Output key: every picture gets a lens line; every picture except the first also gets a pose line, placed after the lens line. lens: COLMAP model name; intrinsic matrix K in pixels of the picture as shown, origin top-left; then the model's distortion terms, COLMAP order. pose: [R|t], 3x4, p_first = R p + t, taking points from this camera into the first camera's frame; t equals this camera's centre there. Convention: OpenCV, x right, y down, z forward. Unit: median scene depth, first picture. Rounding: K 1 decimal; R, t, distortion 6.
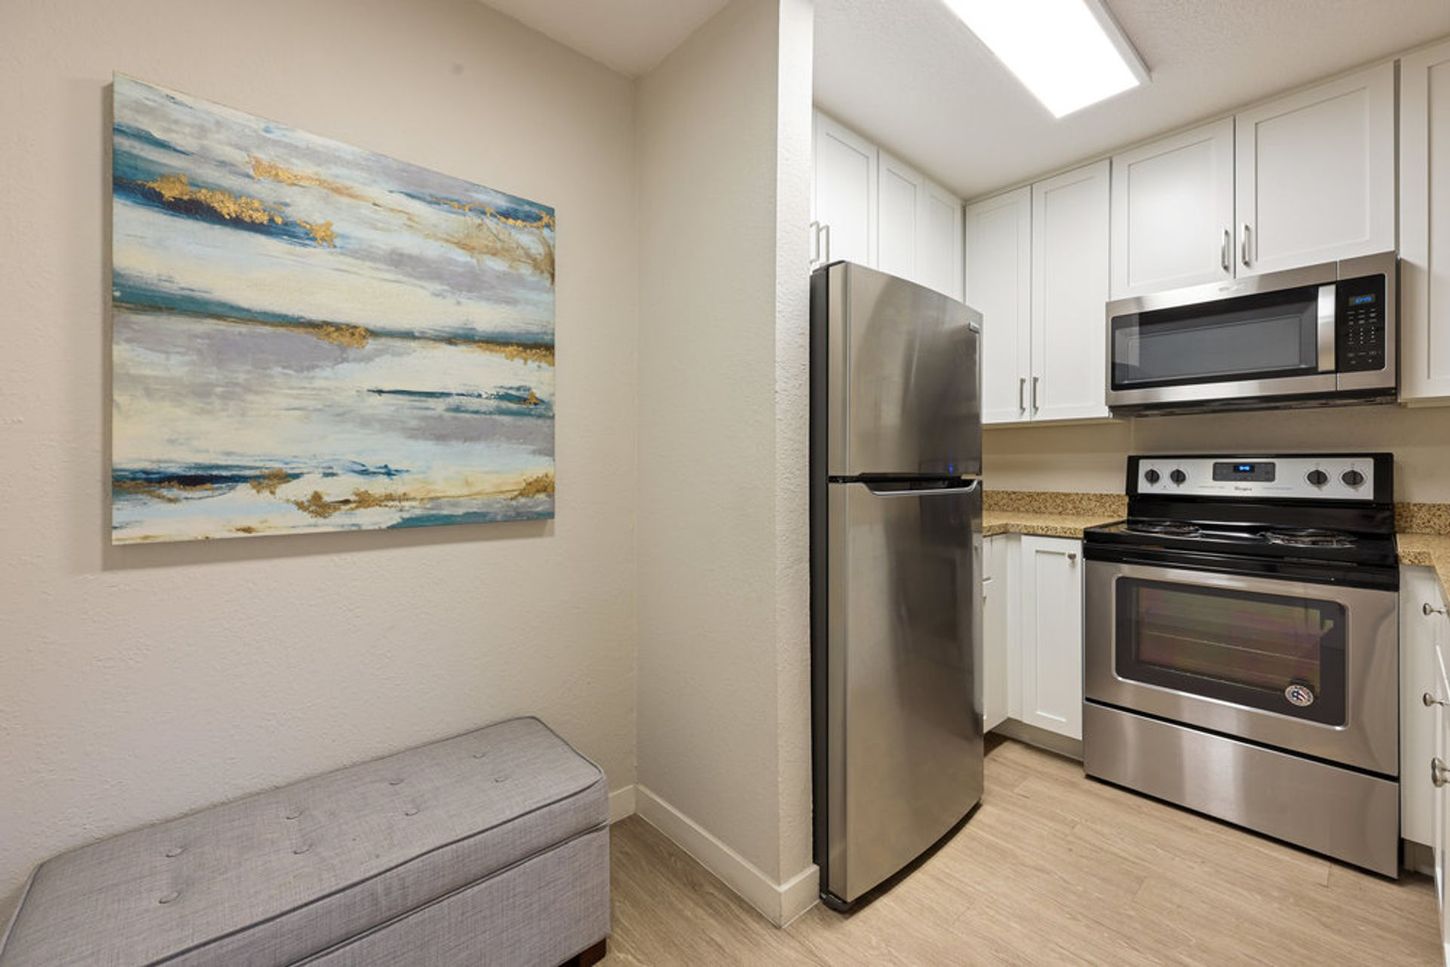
lens RADIAL K [[584.2, 0, 720.2], [0, 584.2, 474.6], [0, 0, 1]] dist [-0.001574, -0.000035]
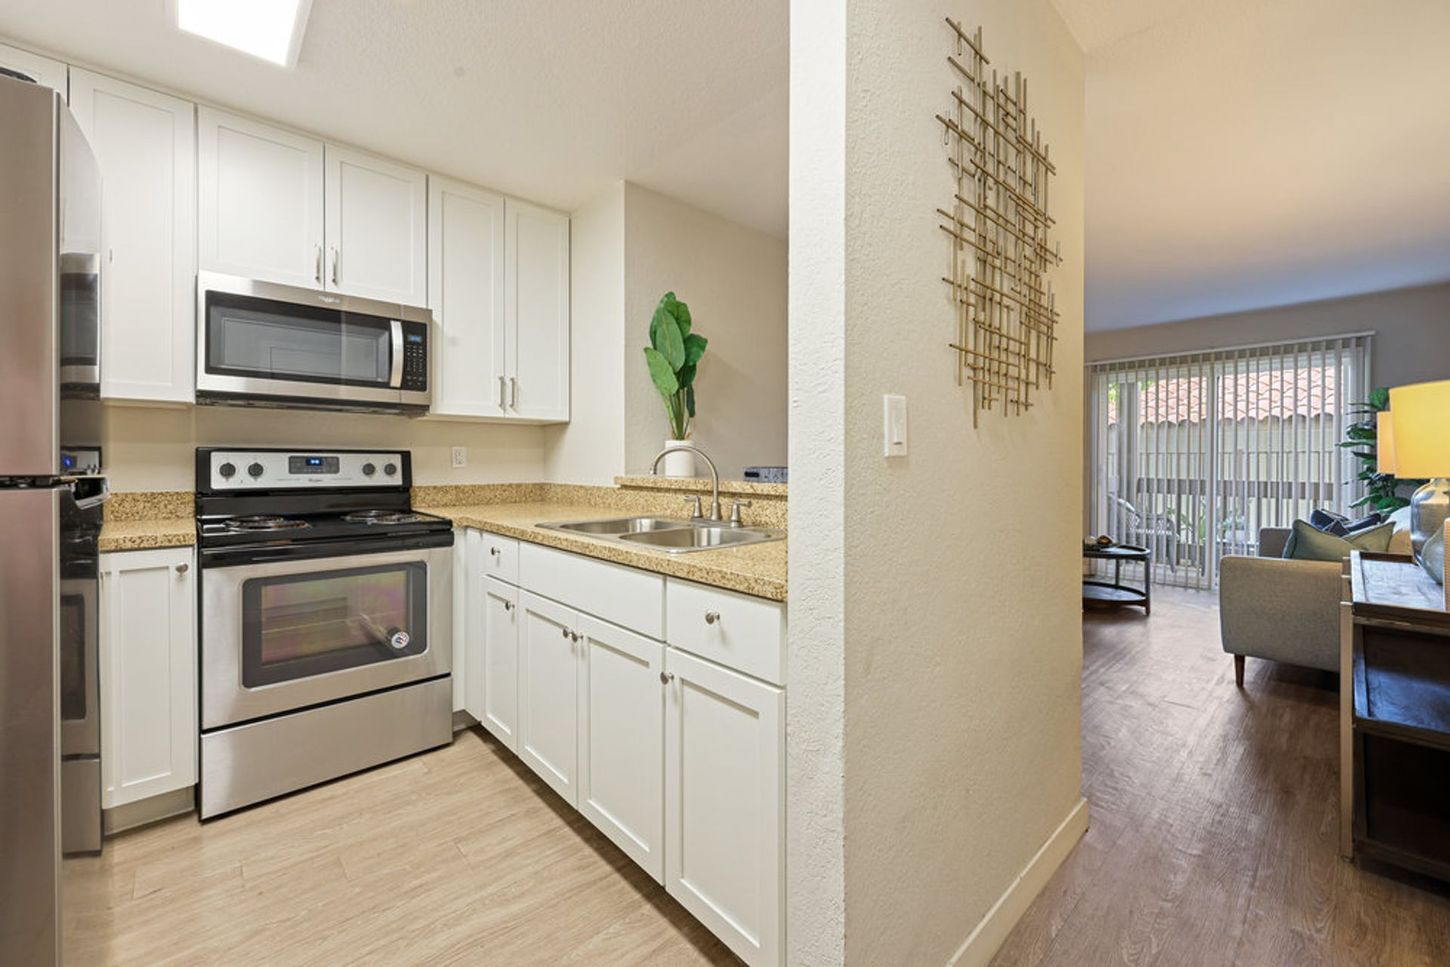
lens RADIAL K [[584.2, 0, 722.8], [0, 584.2, 470.7], [0, 0, 1]] dist [-0.001574, -0.000035]
pose [[-0.018694, -0.015428, 0.999706, -0.256528], [0.009995, 0.999828, 0.015617, -0.003860], [-0.999775, 0.010284, -0.018537, 0.276861]]
